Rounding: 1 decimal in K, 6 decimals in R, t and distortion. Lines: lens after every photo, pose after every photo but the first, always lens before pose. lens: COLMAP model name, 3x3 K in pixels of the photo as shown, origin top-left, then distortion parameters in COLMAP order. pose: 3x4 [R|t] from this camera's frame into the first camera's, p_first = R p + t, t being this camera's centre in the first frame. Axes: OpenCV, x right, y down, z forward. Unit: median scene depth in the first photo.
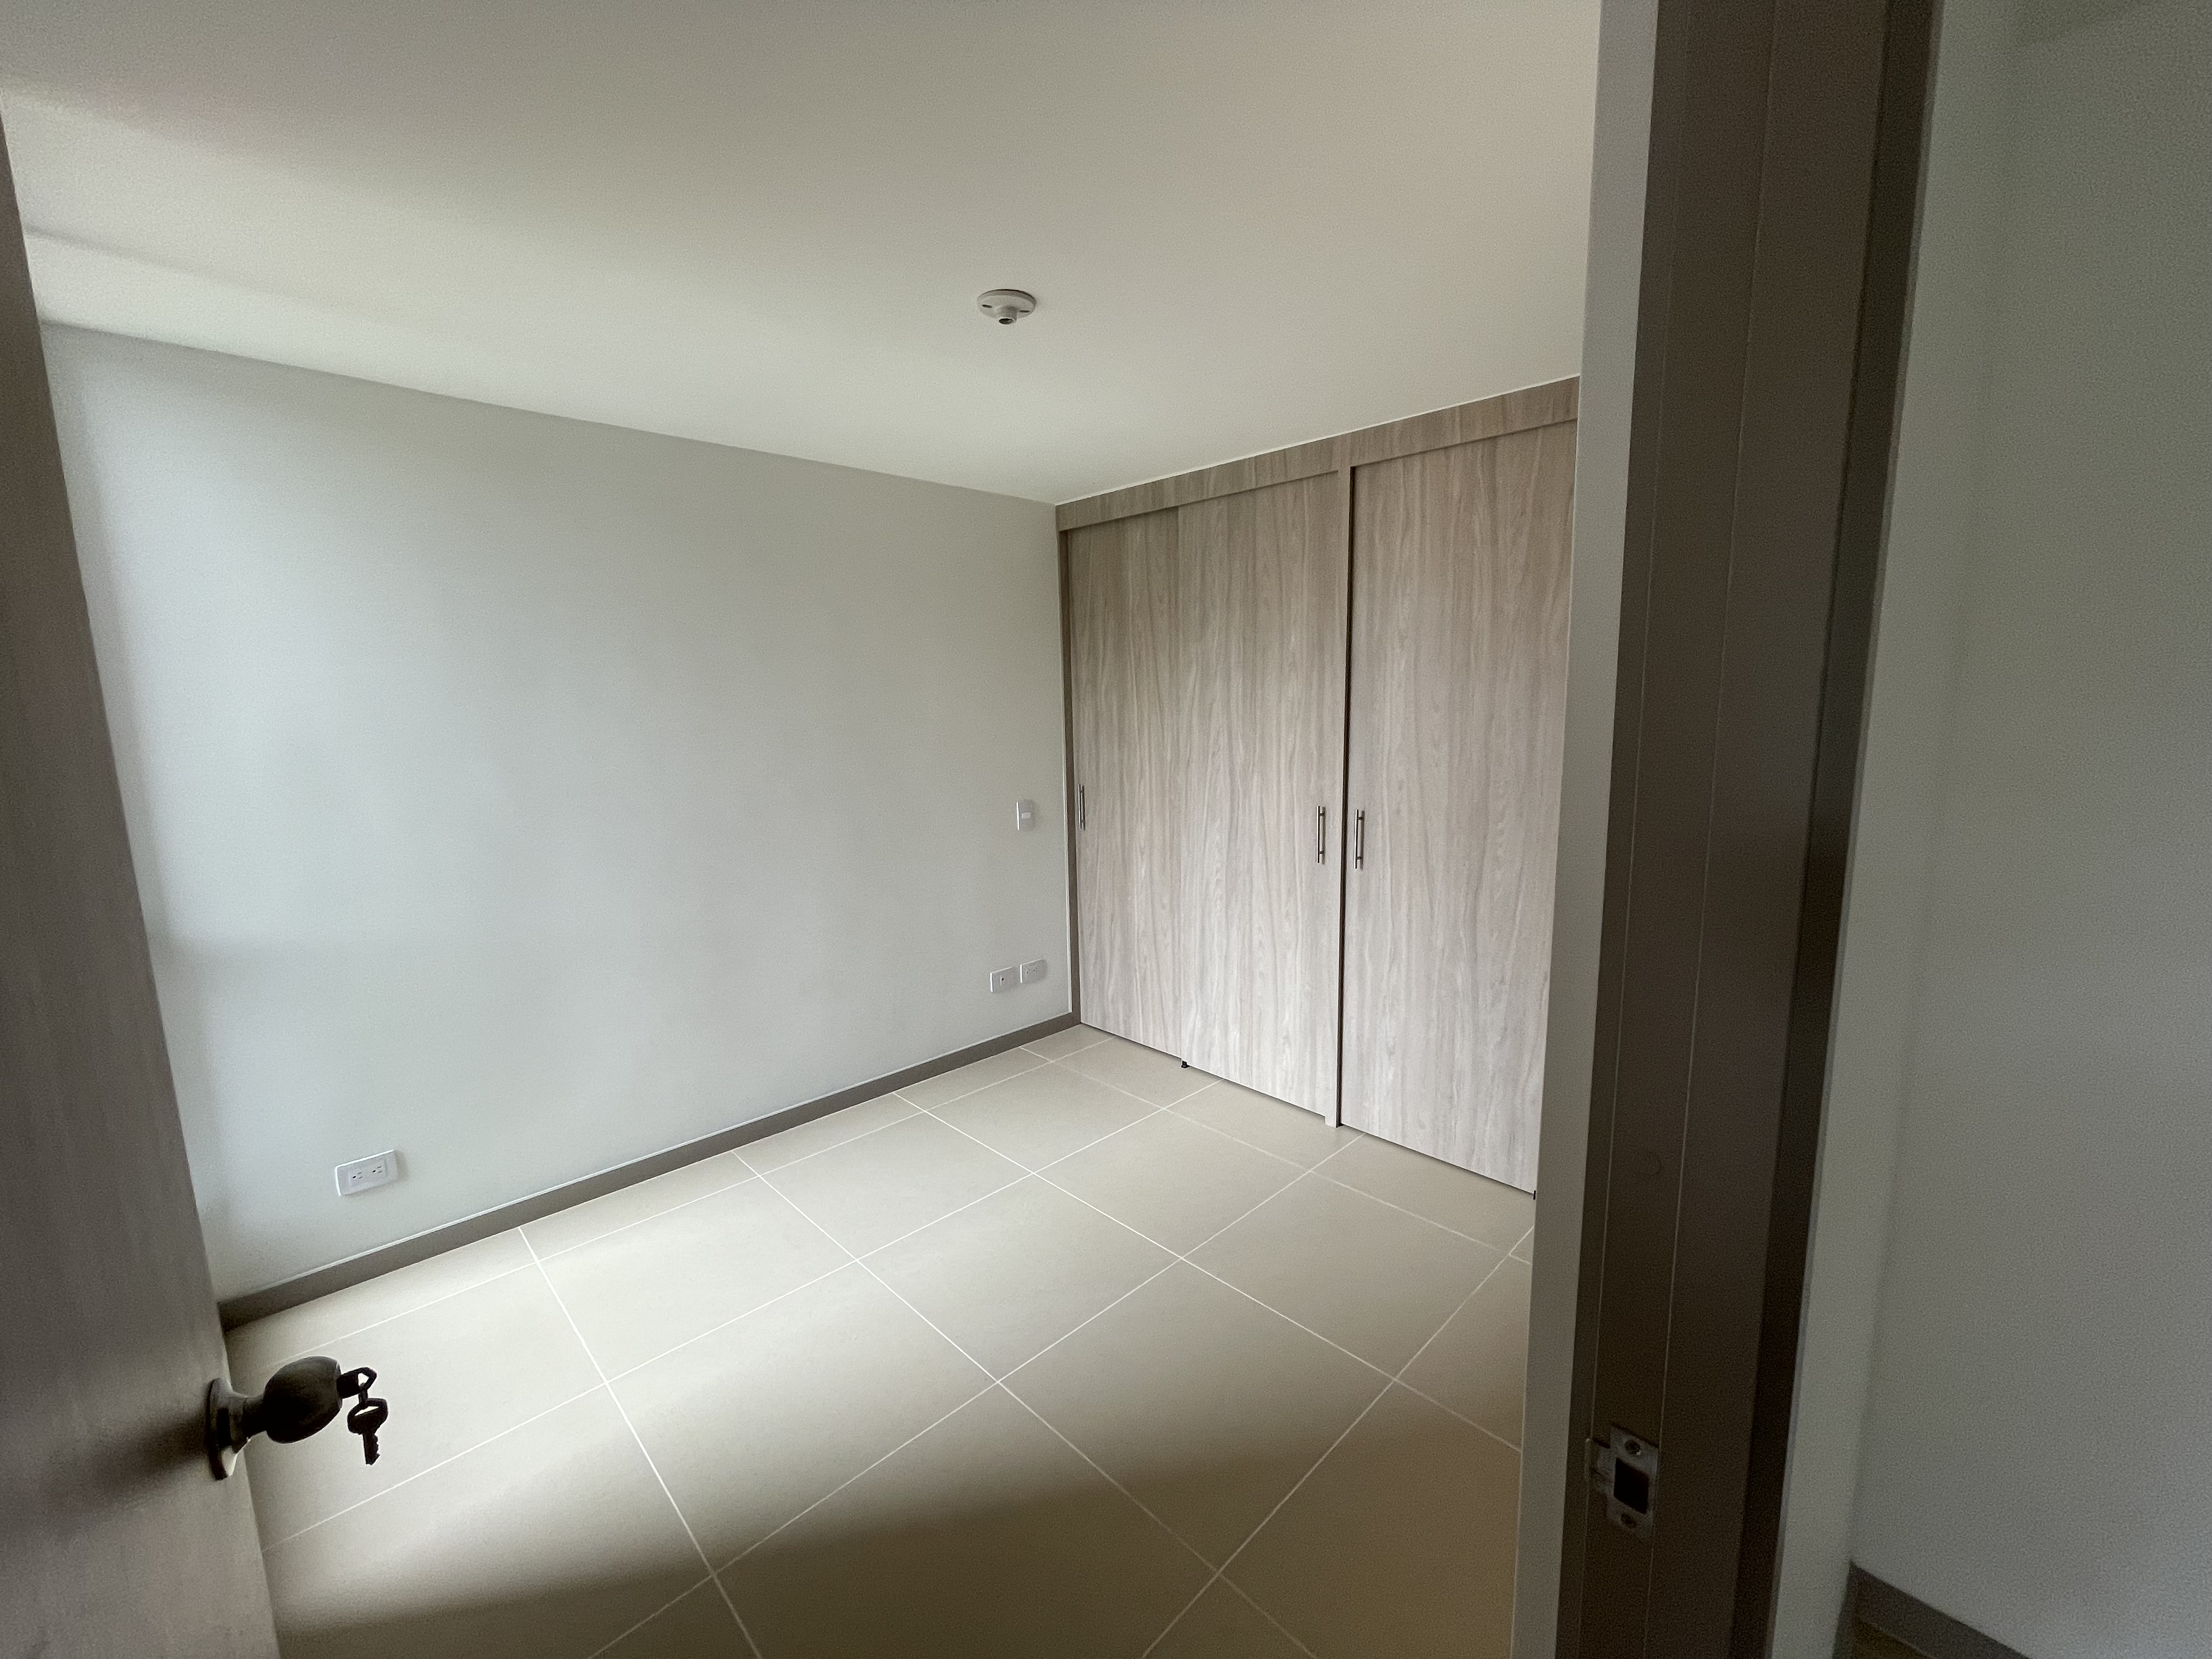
lens RADIAL K [[890.4, 0, 1106.0], [0, 890.4, 829.5], [0, 0, 1]] dist [-0.005894, -0.000188]
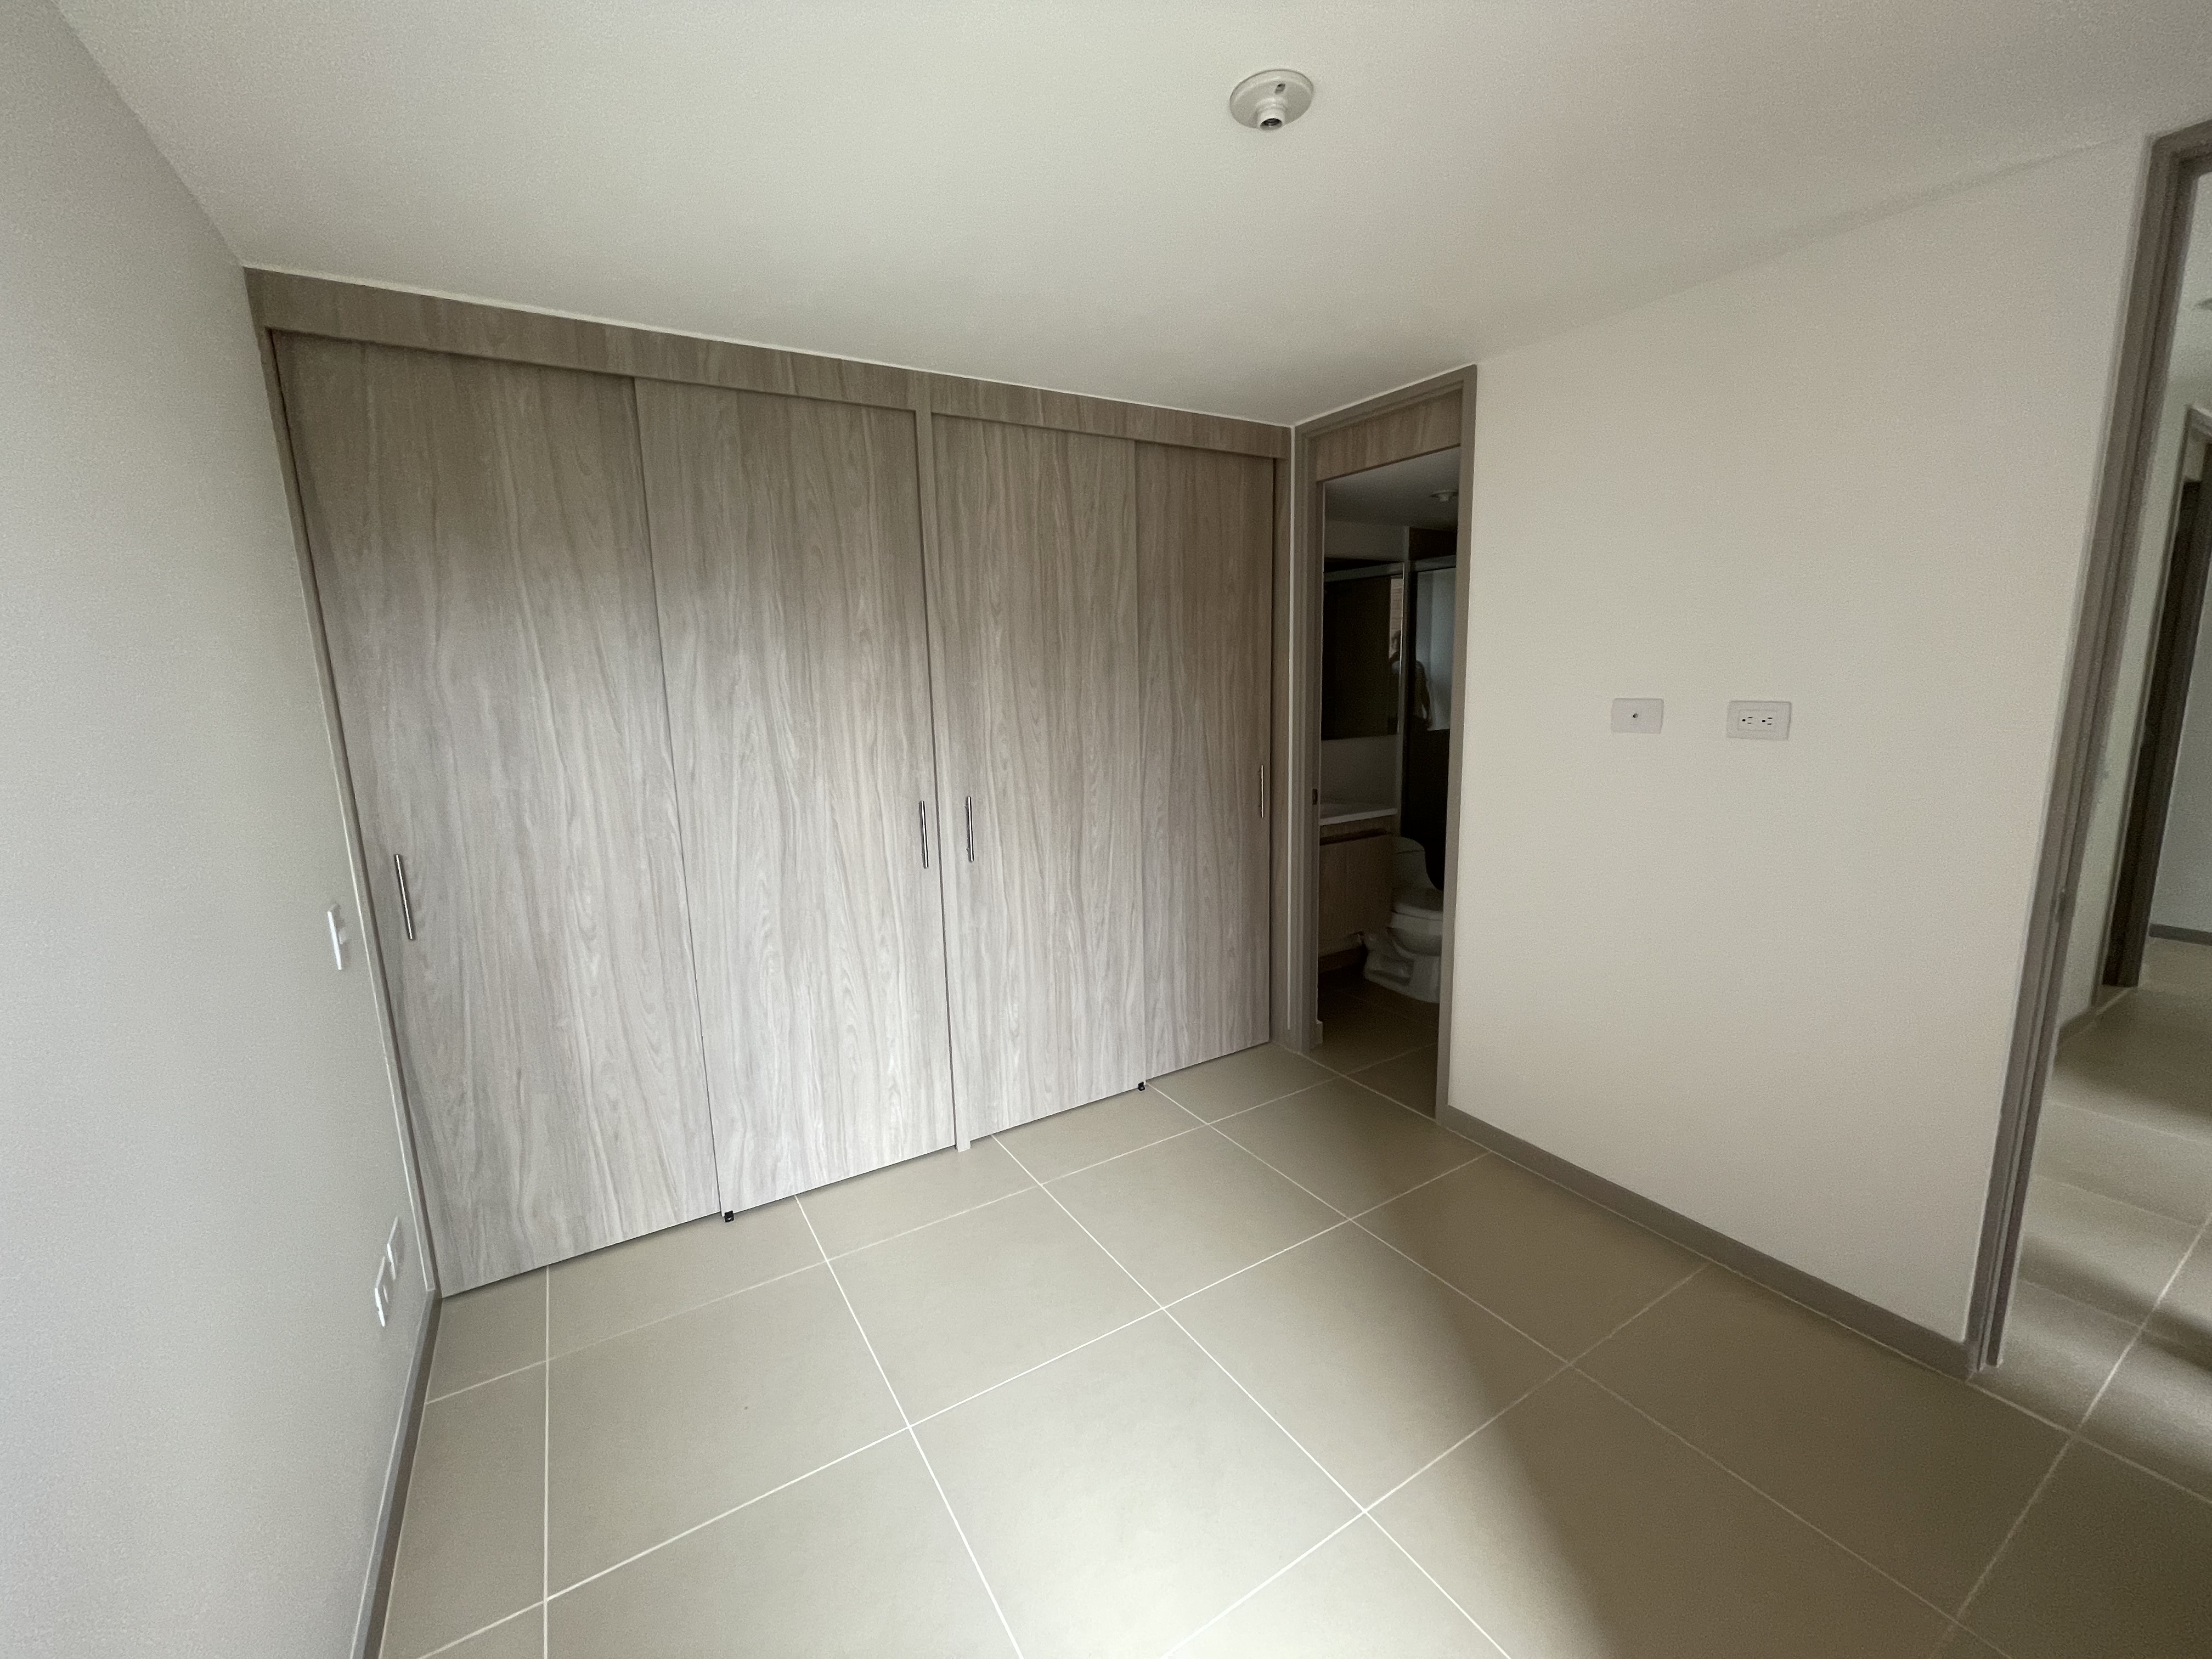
lens RADIAL K [[890.4, 0, 1106.0], [0, 890.4, 829.5], [0, 0, 1]] dist [-0.005894, -0.000188]
pose [[0.219742, -0.158543, 0.962589, -0.518523], [0.168202, 0.978087, 0.122698, -0.070214], [-0.960948, 0.134947, 0.241594, 0.581025]]
